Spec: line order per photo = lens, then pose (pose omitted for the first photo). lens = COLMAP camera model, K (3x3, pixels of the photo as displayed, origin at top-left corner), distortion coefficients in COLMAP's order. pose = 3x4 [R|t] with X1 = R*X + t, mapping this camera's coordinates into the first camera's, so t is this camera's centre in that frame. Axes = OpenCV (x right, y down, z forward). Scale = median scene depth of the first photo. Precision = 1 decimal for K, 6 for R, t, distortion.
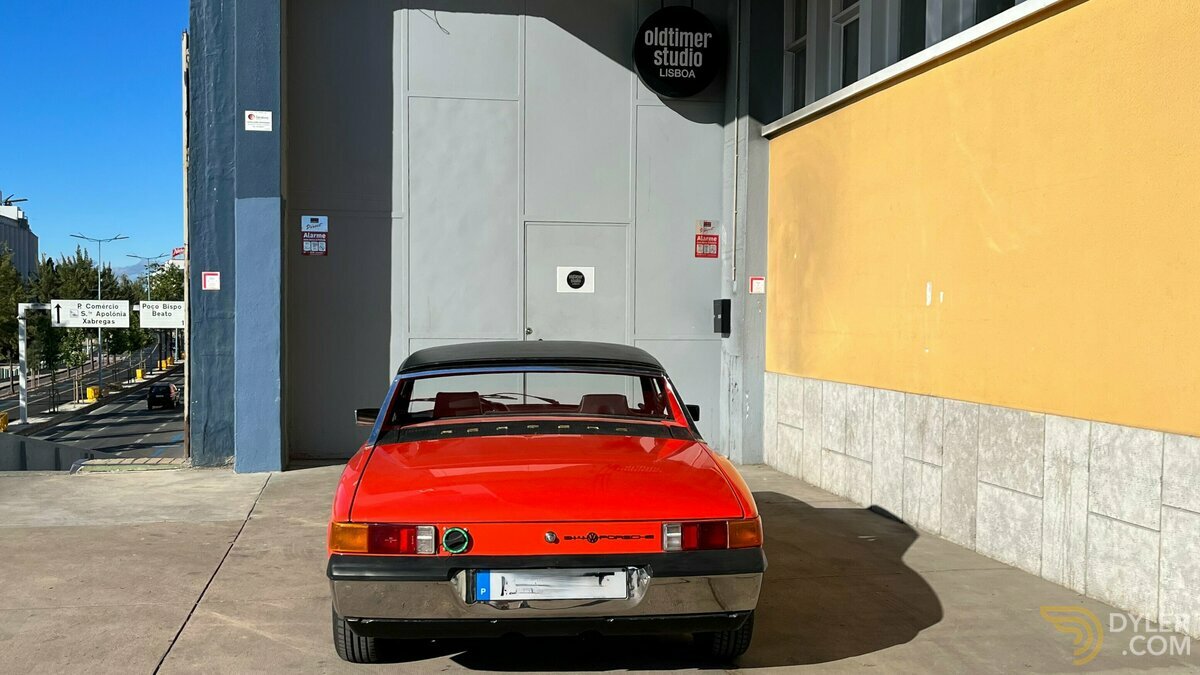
lens RADIAL K [[1196.1, 0, 572.4], [0, 1196.1, 398.9], [0, 0, 1]] dist [0.048025, 0.000000]
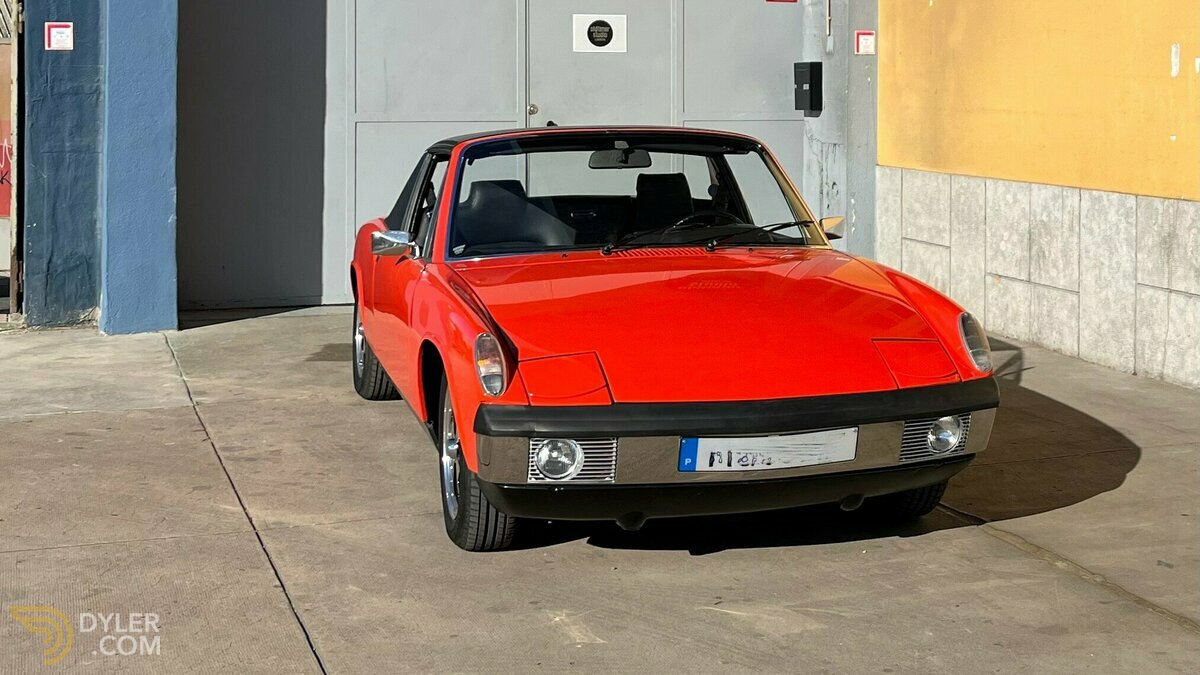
lens RADIAL K [[1830.5, 0, 706.8], [0, 1830.5, 148.4], [0, 0, 1]] dist [0.078322, 0.000000]
pose [[0.981511, -0.011024, 0.191089, -0.152103], [0.016208, 0.999541, -0.025586, -0.007381], [-0.190719, 0.028210, 0.981239, -0.035653]]
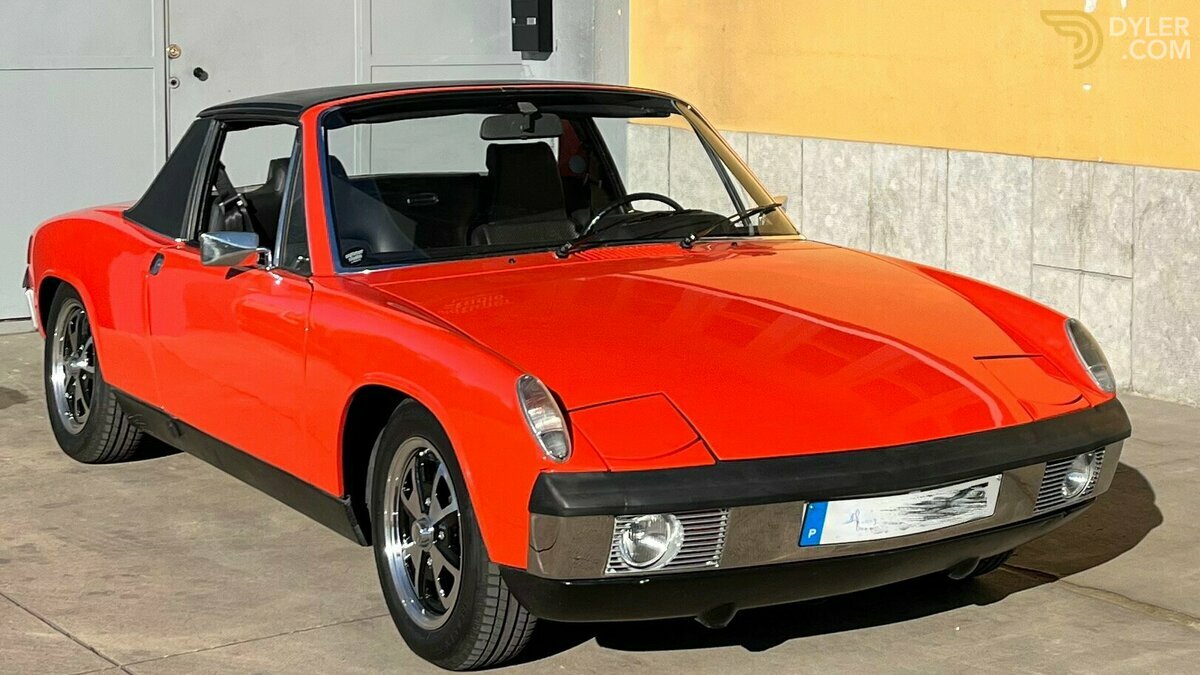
lens RADIAL K [[2252.8, 0, 754.1], [0, 2252.8, 180.0], [0, 0, 1]] dist [0.121537, 0.000000]
pose [[0.884796, -0.039178, 0.464329, -0.292414], [0.032189, 0.999218, 0.022974, -0.019241], [-0.464866, -0.005381, 0.885365, 0.055687]]
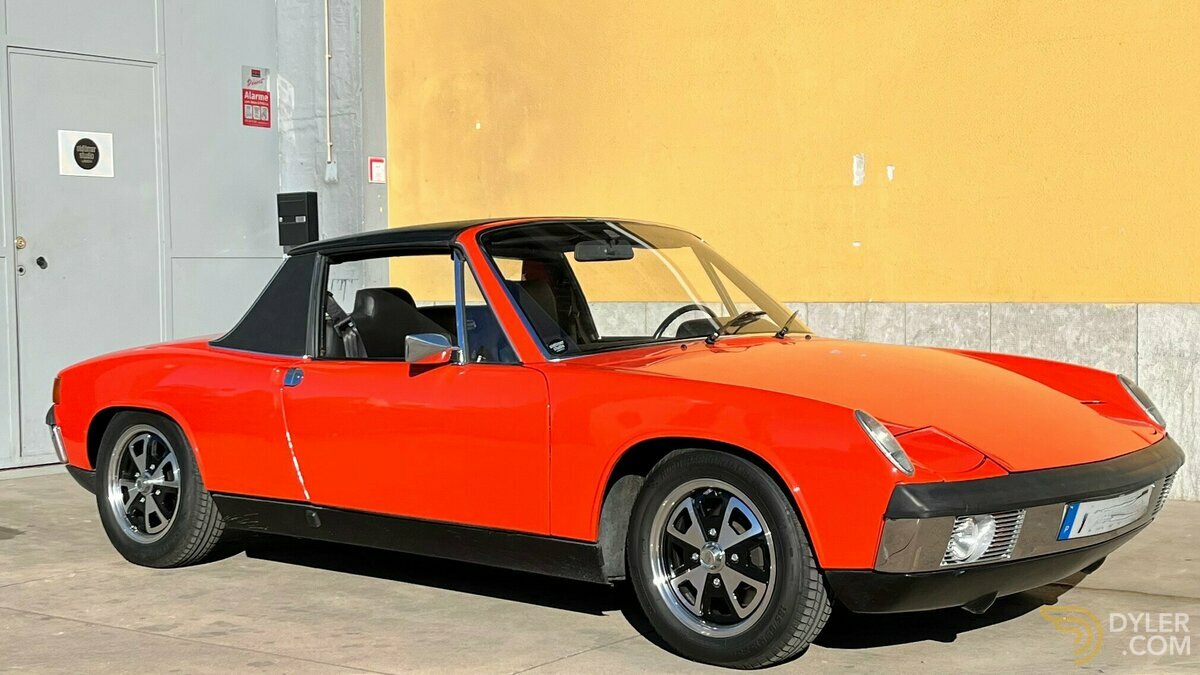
lens RADIAL K [[1806.3, 0, 592.0], [0, 1806.3, 385.3], [0, 0, 1]] dist [0.117546, 0.000000]
pose [[0.720886, -0.061213, 0.690345, -0.486595], [0.065795, 0.997638, 0.019755, 0.012172], [-0.689924, 0.031180, 0.723210, 0.214225]]
